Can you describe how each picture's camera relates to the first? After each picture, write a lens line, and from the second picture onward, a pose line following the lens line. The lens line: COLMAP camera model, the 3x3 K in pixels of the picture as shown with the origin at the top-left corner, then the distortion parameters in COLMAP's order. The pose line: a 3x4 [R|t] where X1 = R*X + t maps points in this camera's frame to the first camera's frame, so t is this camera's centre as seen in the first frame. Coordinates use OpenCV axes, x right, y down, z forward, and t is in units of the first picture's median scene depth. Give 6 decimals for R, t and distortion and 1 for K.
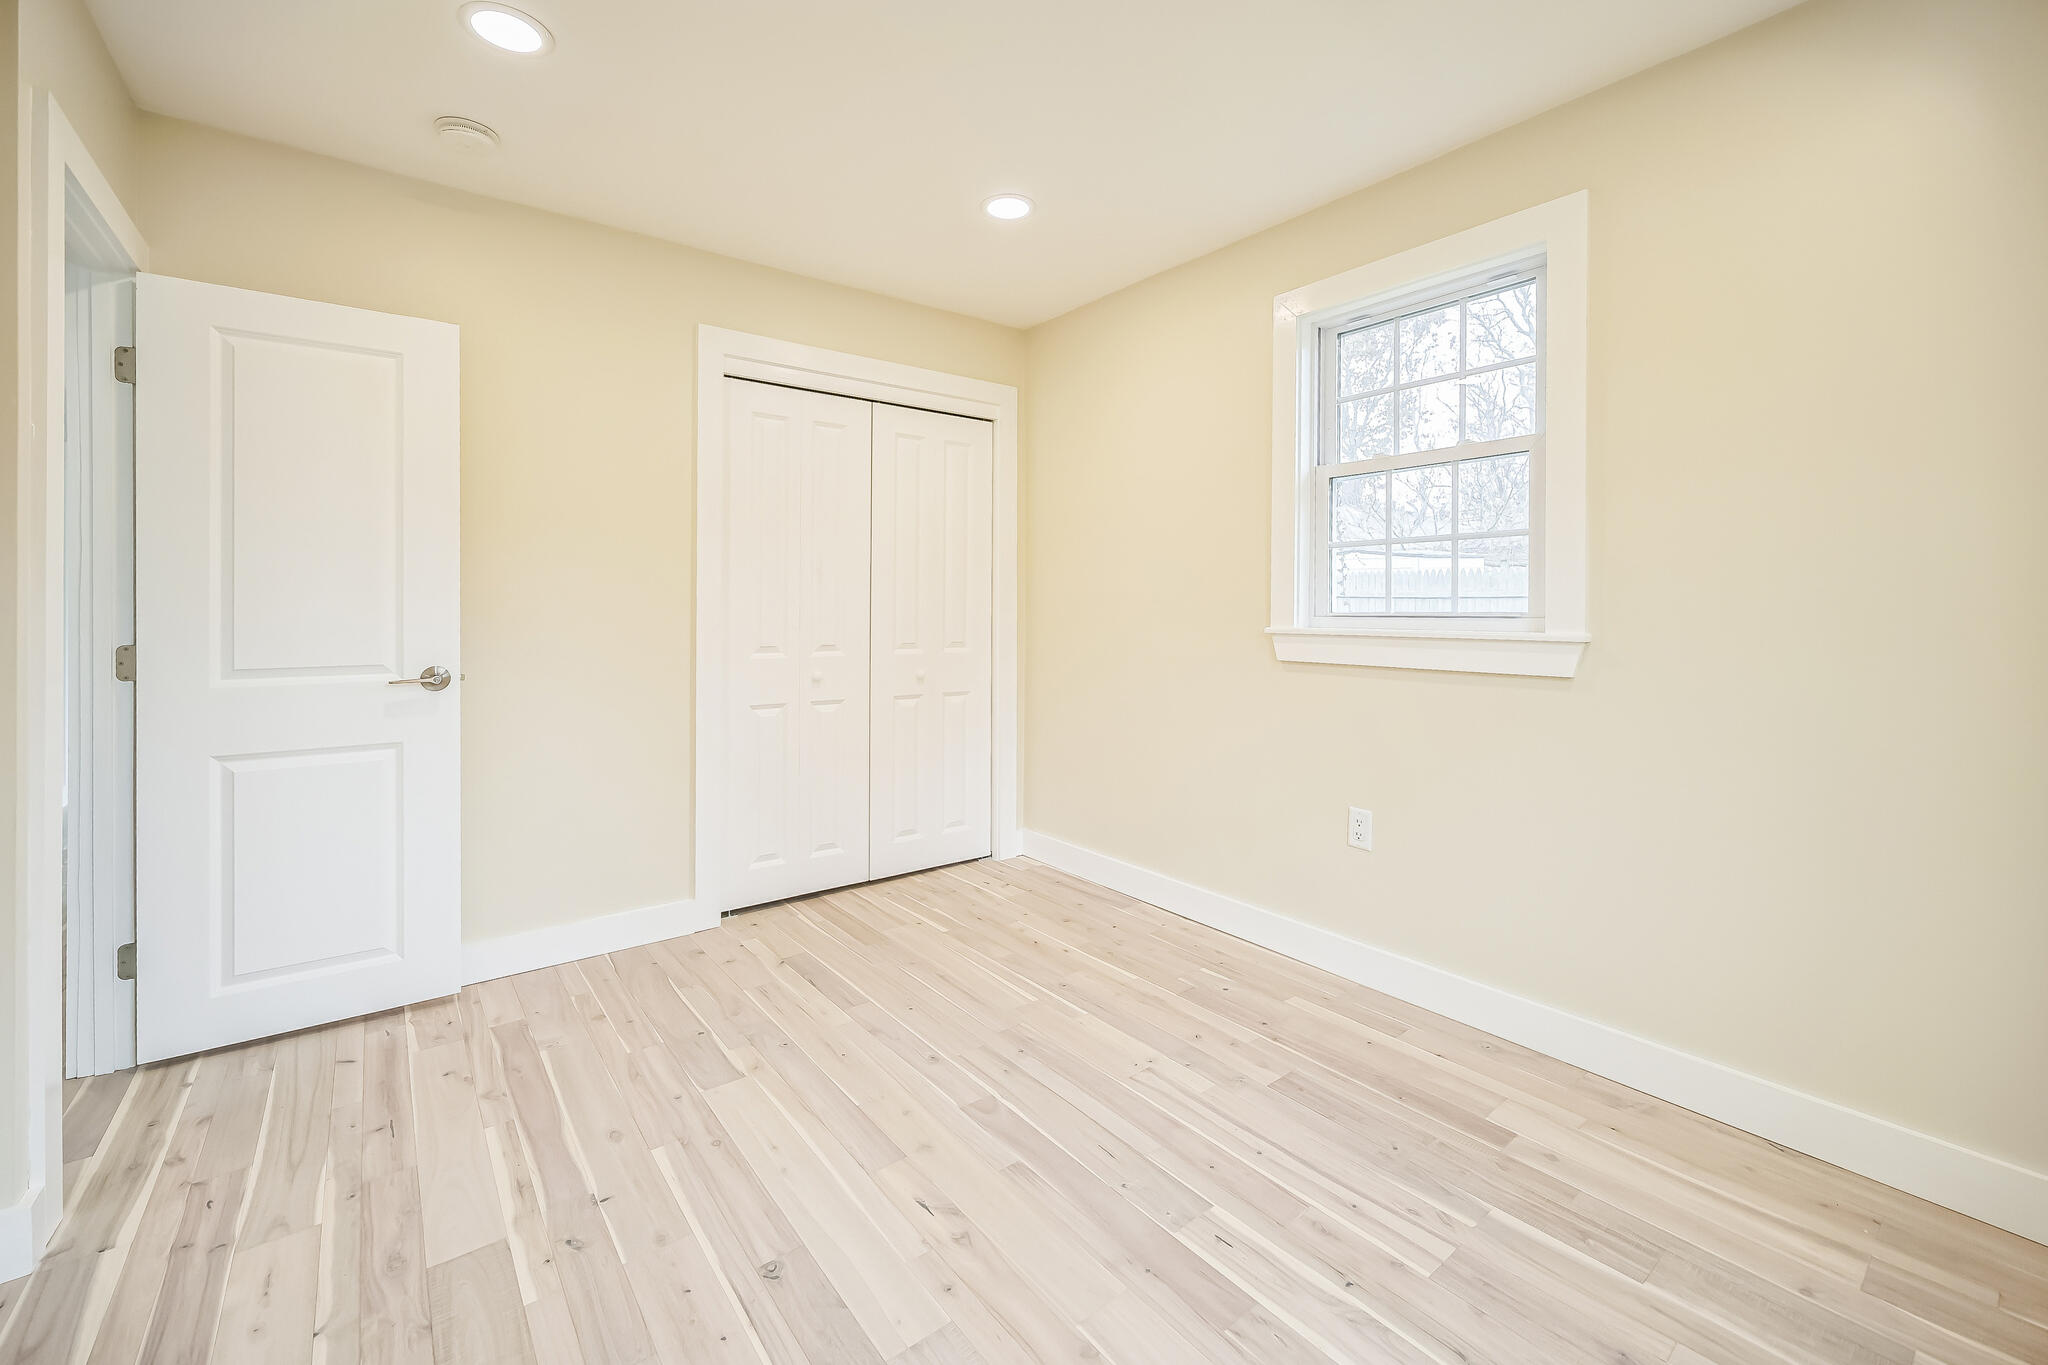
lens RADIAL K [[829.9, 0, 1002.9], [0, 829.9, 615.1], [0, 0, 1]] dist [-0.003398, -0.000282]
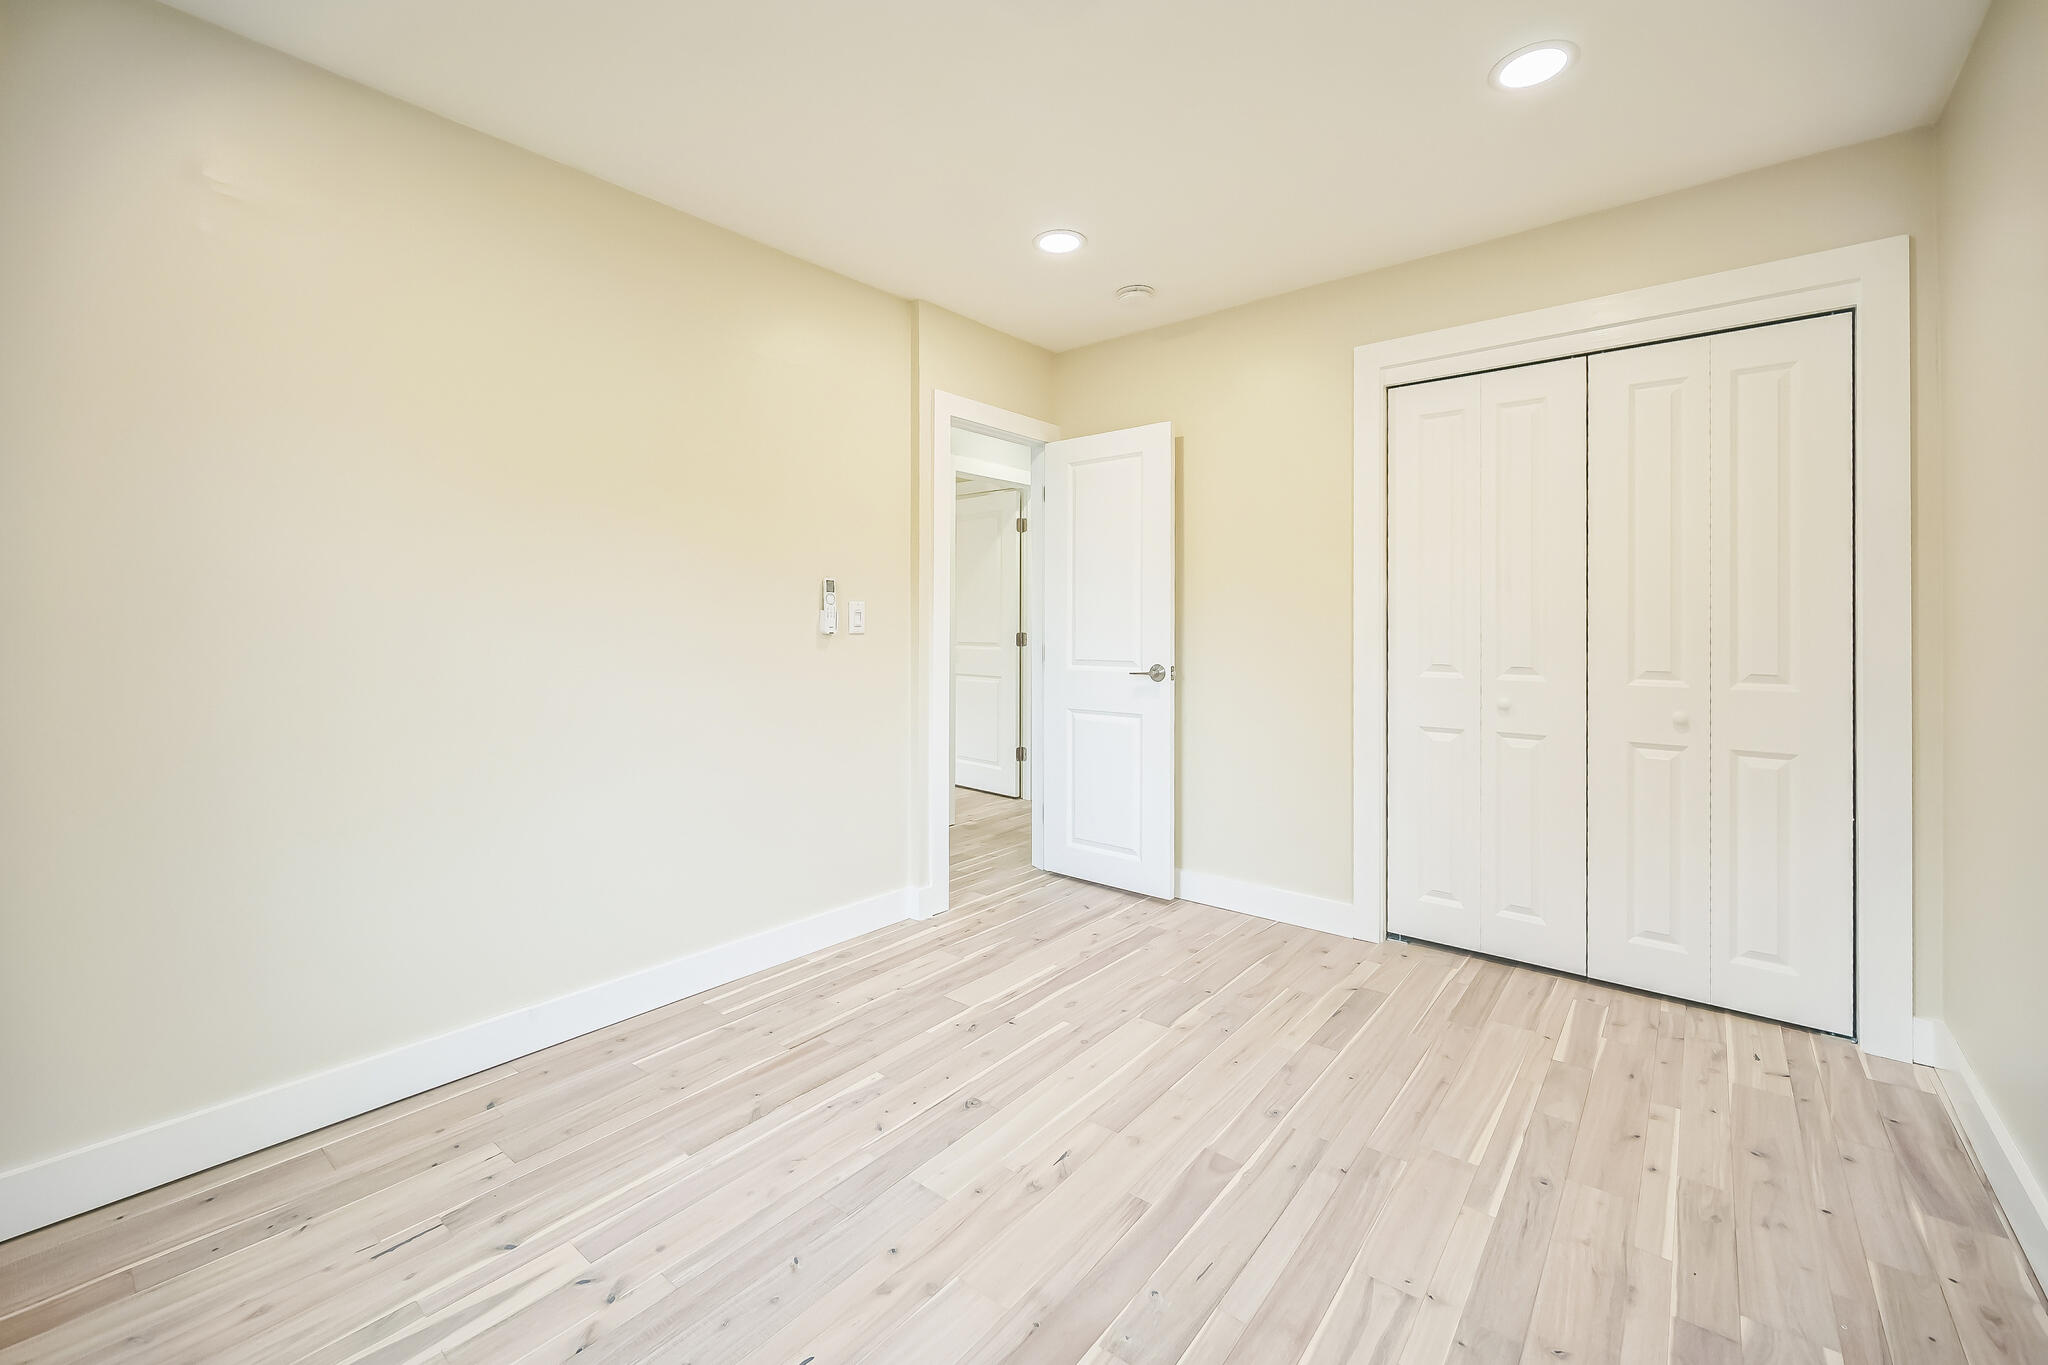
lens RADIAL K [[829.9, 0, 1052.8], [0, 829.9, 620.0], [0, 0, 1]] dist [-0.003398, -0.000282]
pose [[0.256531, -0.004136, -0.966527, 0.726229], [-0.006376, 0.999962, -0.005971, -0.005204], [0.966515, 0.007694, 0.256495, 0.509581]]
